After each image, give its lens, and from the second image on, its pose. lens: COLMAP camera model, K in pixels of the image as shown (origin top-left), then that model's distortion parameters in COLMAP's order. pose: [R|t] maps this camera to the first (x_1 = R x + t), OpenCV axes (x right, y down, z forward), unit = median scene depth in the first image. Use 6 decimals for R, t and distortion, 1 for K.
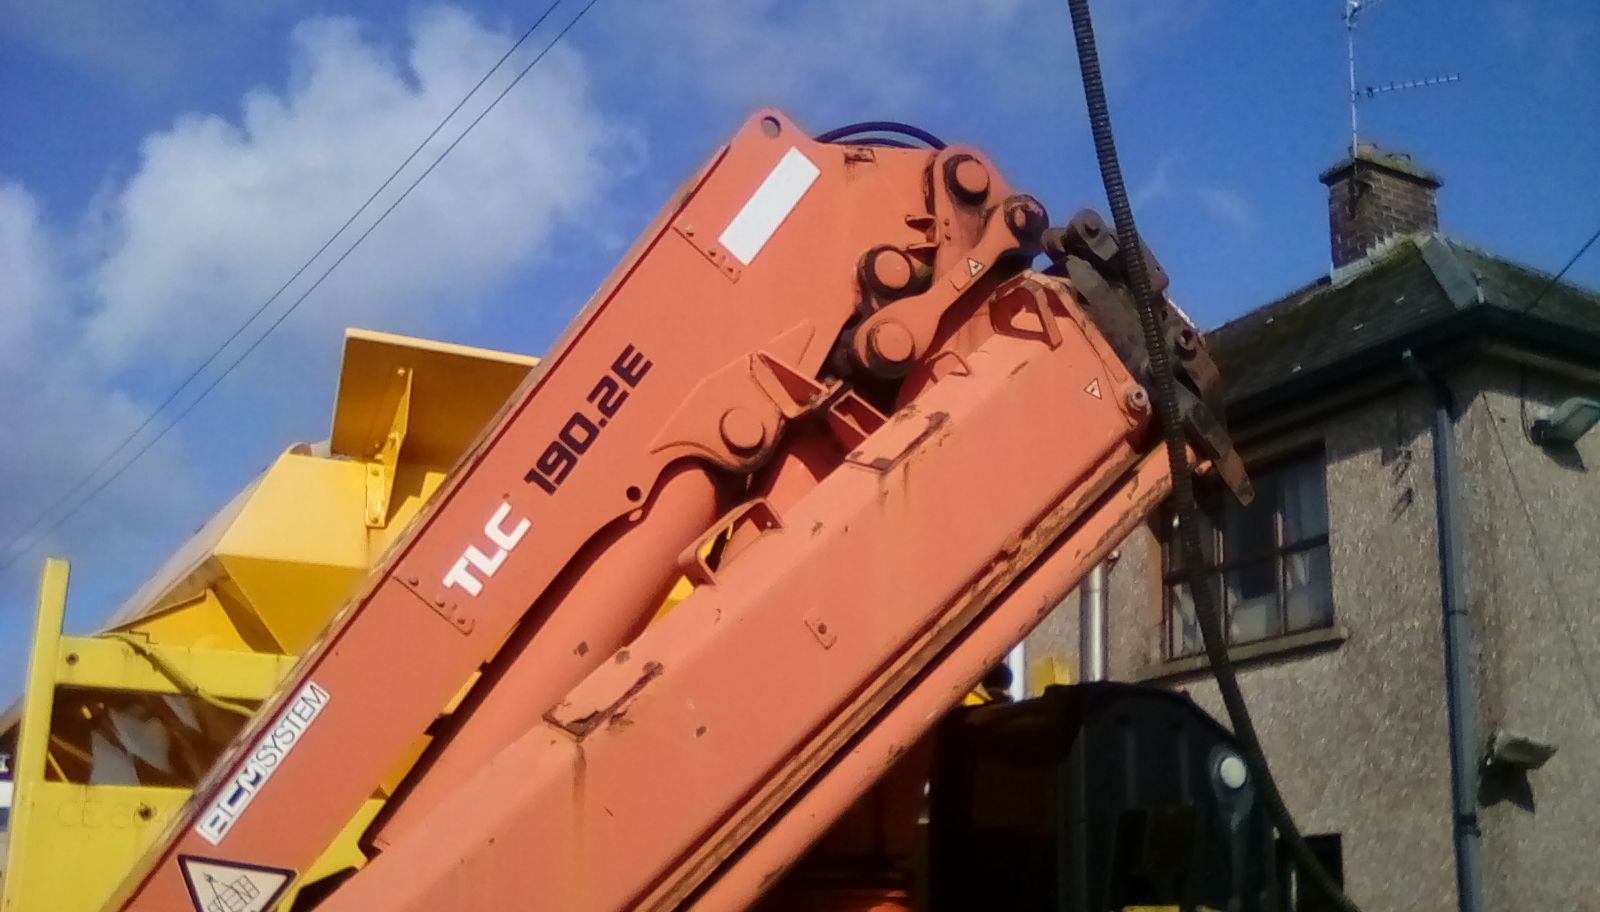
lens RADIAL K [[1891.2, 0, 744.3], [0, 1891.2, 432.0], [0, 0, 1]] dist [0.017759, -0.270443]
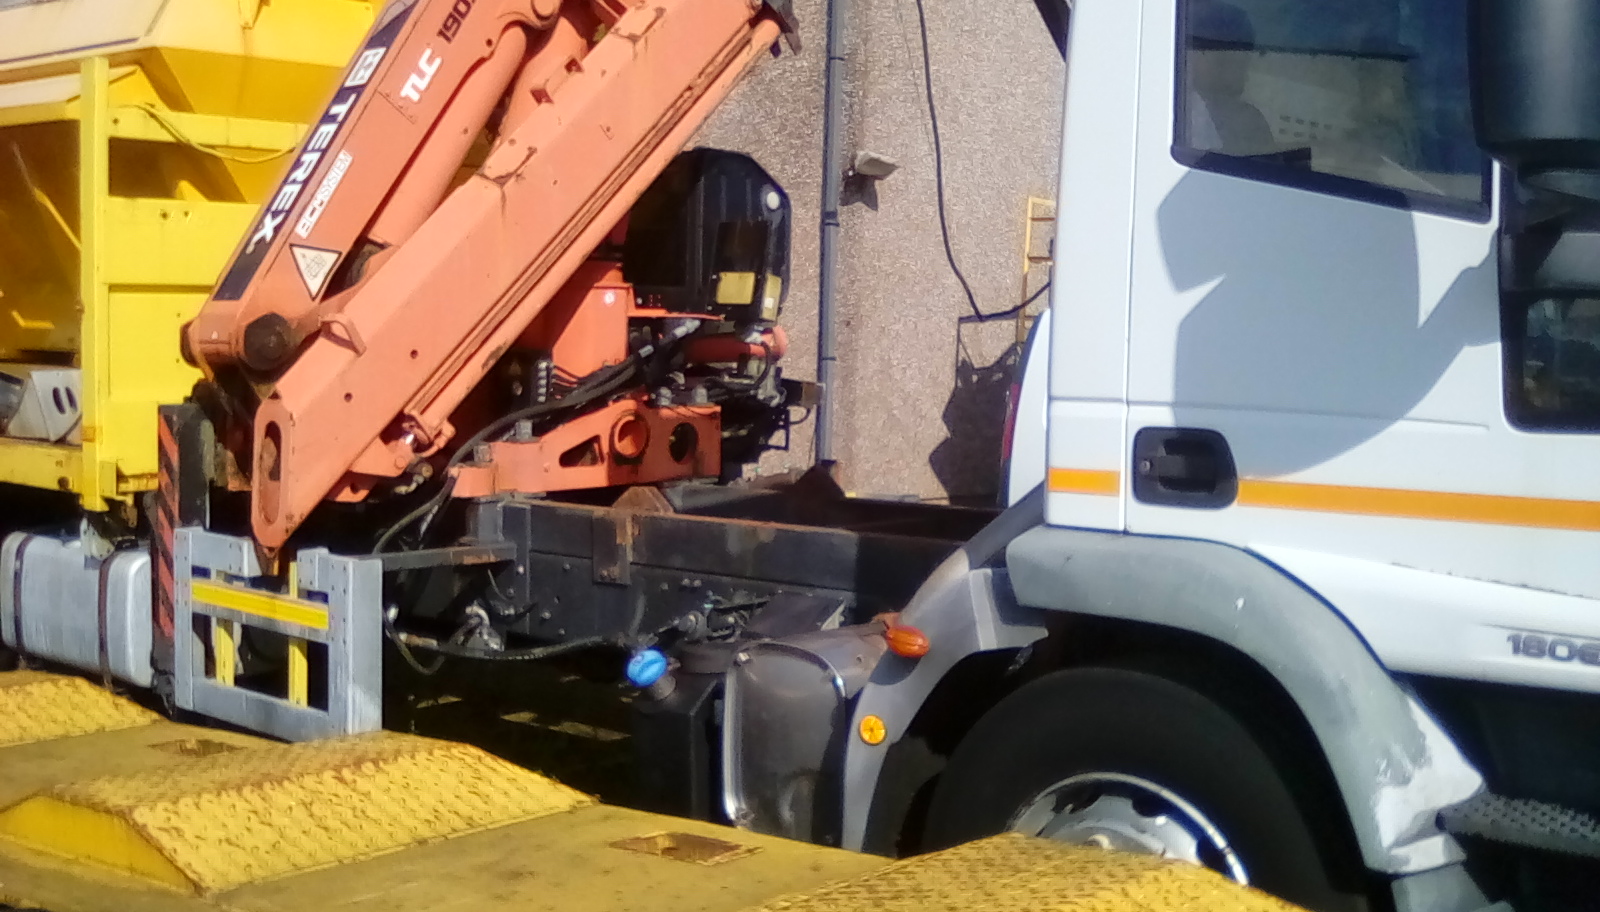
lens RADIAL K [[1979.8, 0, 841.6], [0, 1979.8, 507.7], [0, 0, 1]] dist [-0.027213, -0.077594]
pose [[0.919708, -0.039942, 0.390565, -0.476766], [-0.101583, 0.936725, 0.335005, -0.204331], [-0.379233, -0.347781, 0.857456, -0.827072]]
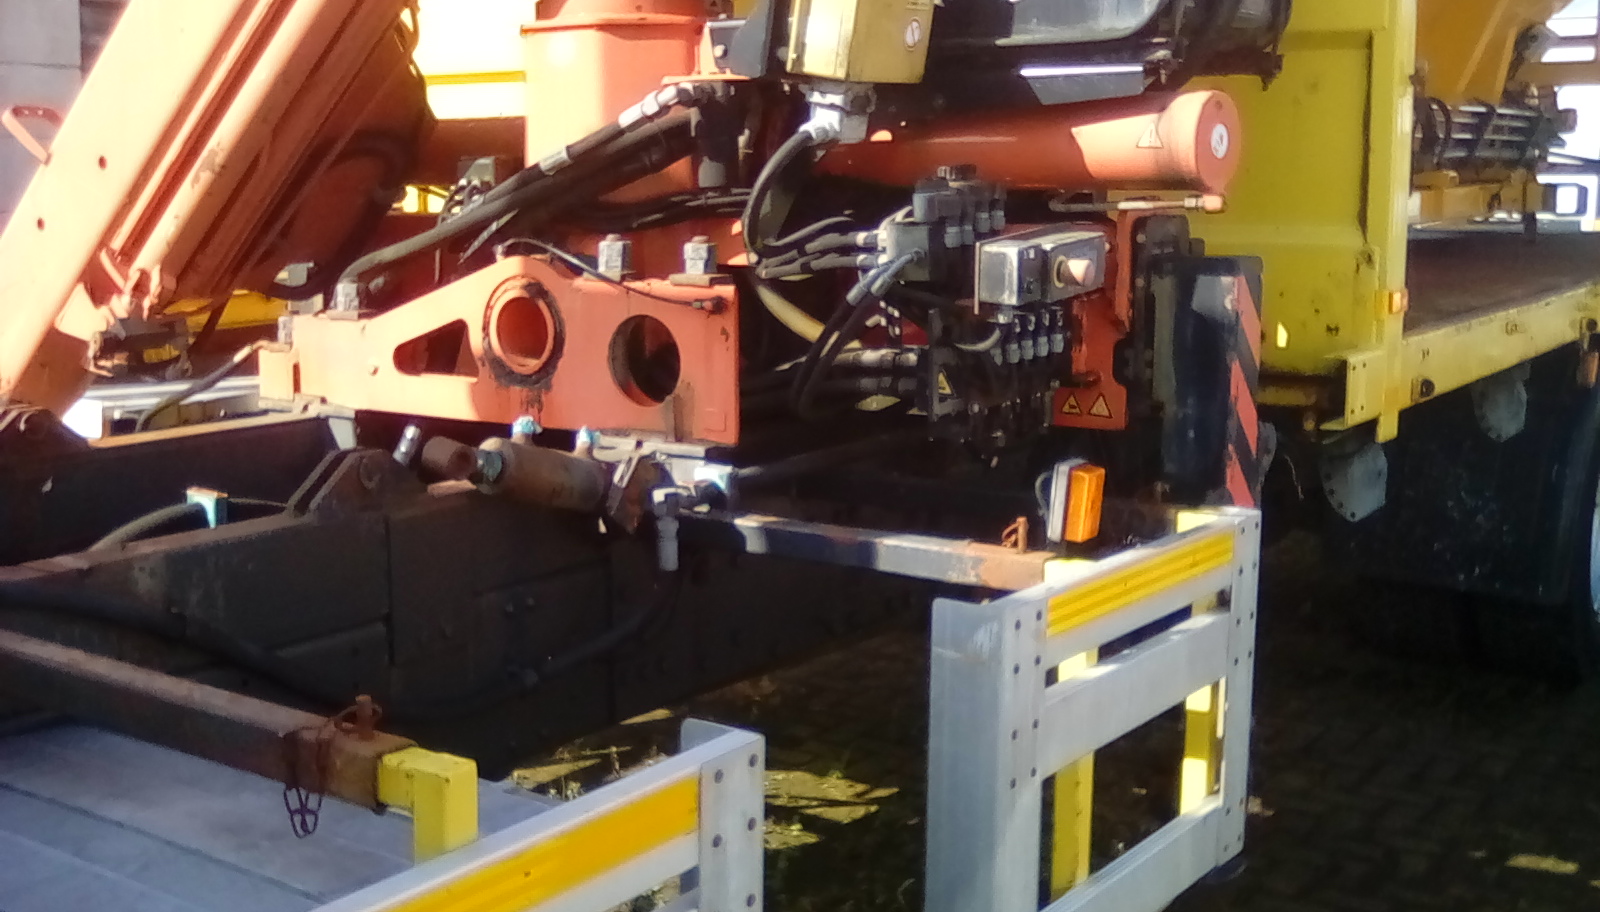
lens RADIAL K [[1889.9, 0, 745.1], [0, 1889.9, 453.4], [0, 0, 1]] dist [0.000098, -0.148306]
pose [[0.452278, 0.121949, -0.883501, 0.906320], [0.238386, 0.938038, 0.251510, 0.237743], [0.859428, -0.324366, 0.395183, 0.602831]]
